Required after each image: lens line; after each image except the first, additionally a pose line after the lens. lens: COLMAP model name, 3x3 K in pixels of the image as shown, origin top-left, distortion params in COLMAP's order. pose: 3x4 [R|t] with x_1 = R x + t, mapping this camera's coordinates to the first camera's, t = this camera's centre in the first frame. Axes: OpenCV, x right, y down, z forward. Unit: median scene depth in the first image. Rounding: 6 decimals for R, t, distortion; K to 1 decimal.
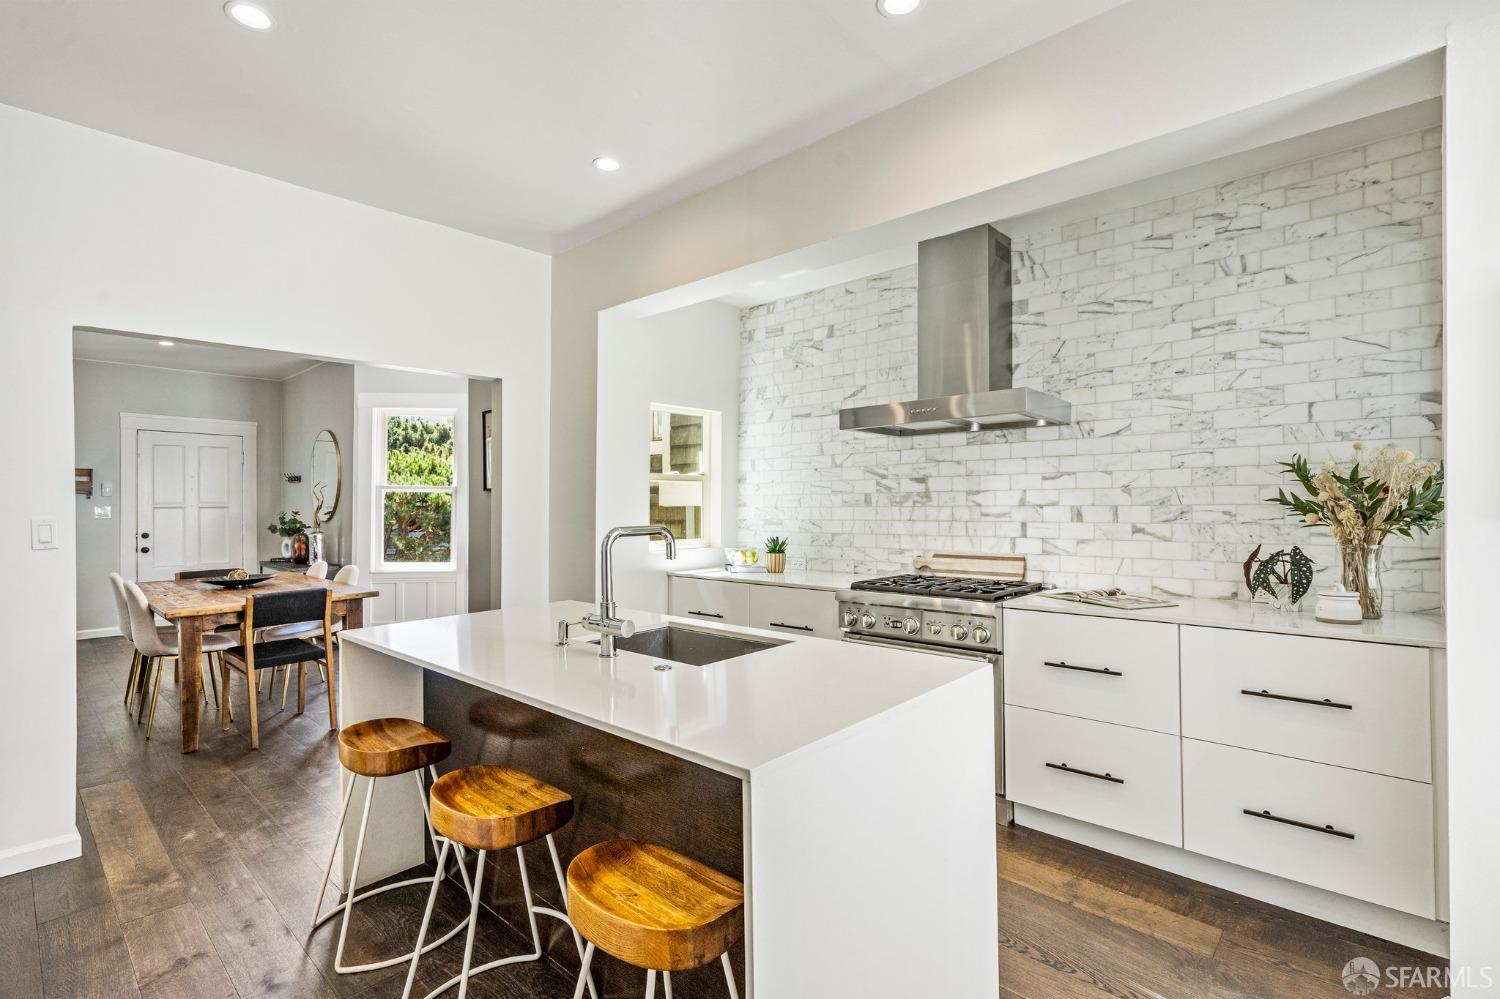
lens RADIAL K [[700.2, 0, 750.0], [0, 700.2, 499.5], [0, 0, 1]] dist [-0.002098, -0.000227]
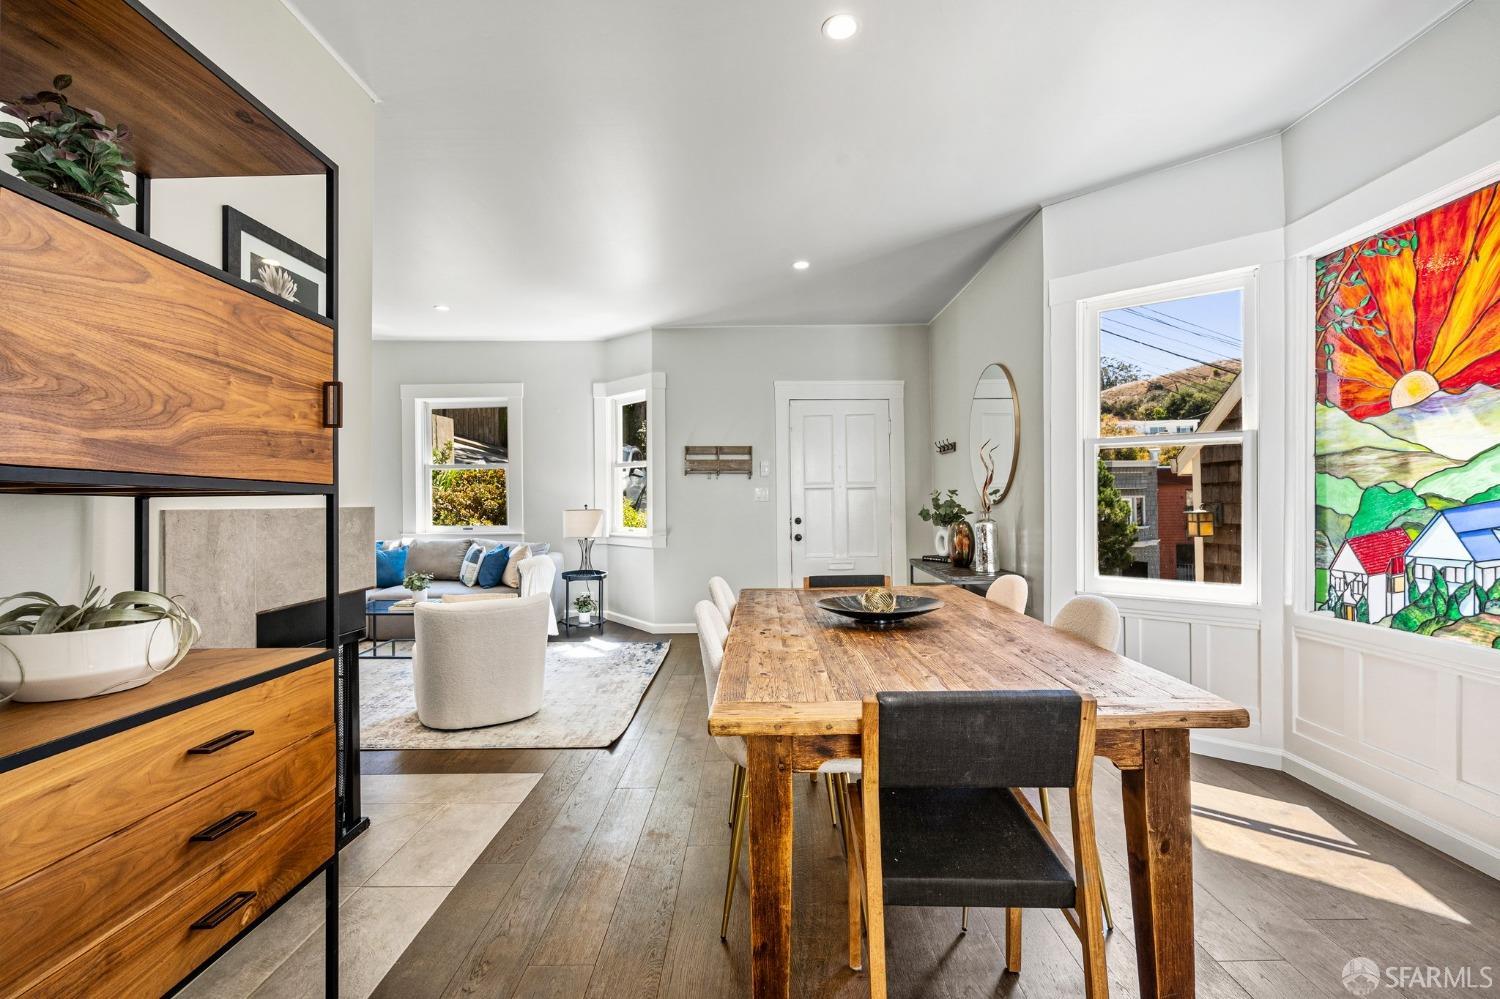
lens RADIAL K [[681.0, 0, 746.8], [0, 681.0, 497.8], [0, 0, 1]] dist [-0.001971, 0.000228]
pose [[0.667680, -0.006222, -0.744422, -0.535708], [0.010302, 0.999947, 0.000883, 0.042037], [0.744377, -0.008258, 0.667709, 0.750490]]
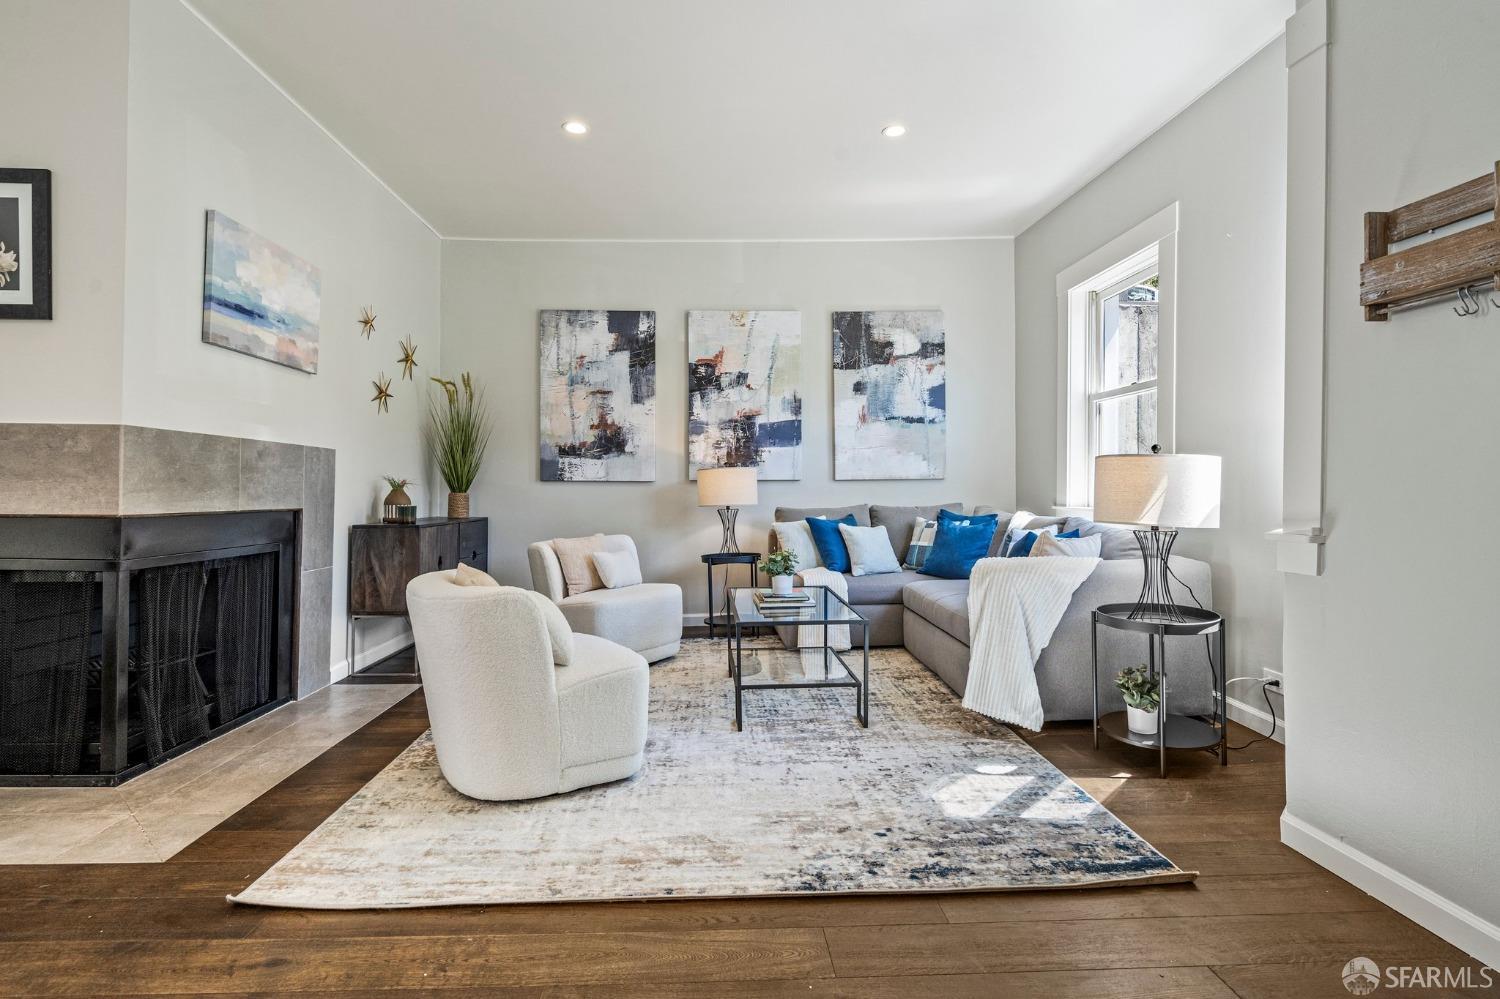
lens RADIAL K [[742.9, 0, 746.3], [0, 742.9, 483.7], [0, 0, 1]] dist [0.000058, 0.001639]
pose [[-0.700222, -0.007678, -0.713884, -1.221115], [-0.004952, 0.999970, -0.005898, 0.100830], [0.713908, -0.000594, -0.700240, 1.790688]]
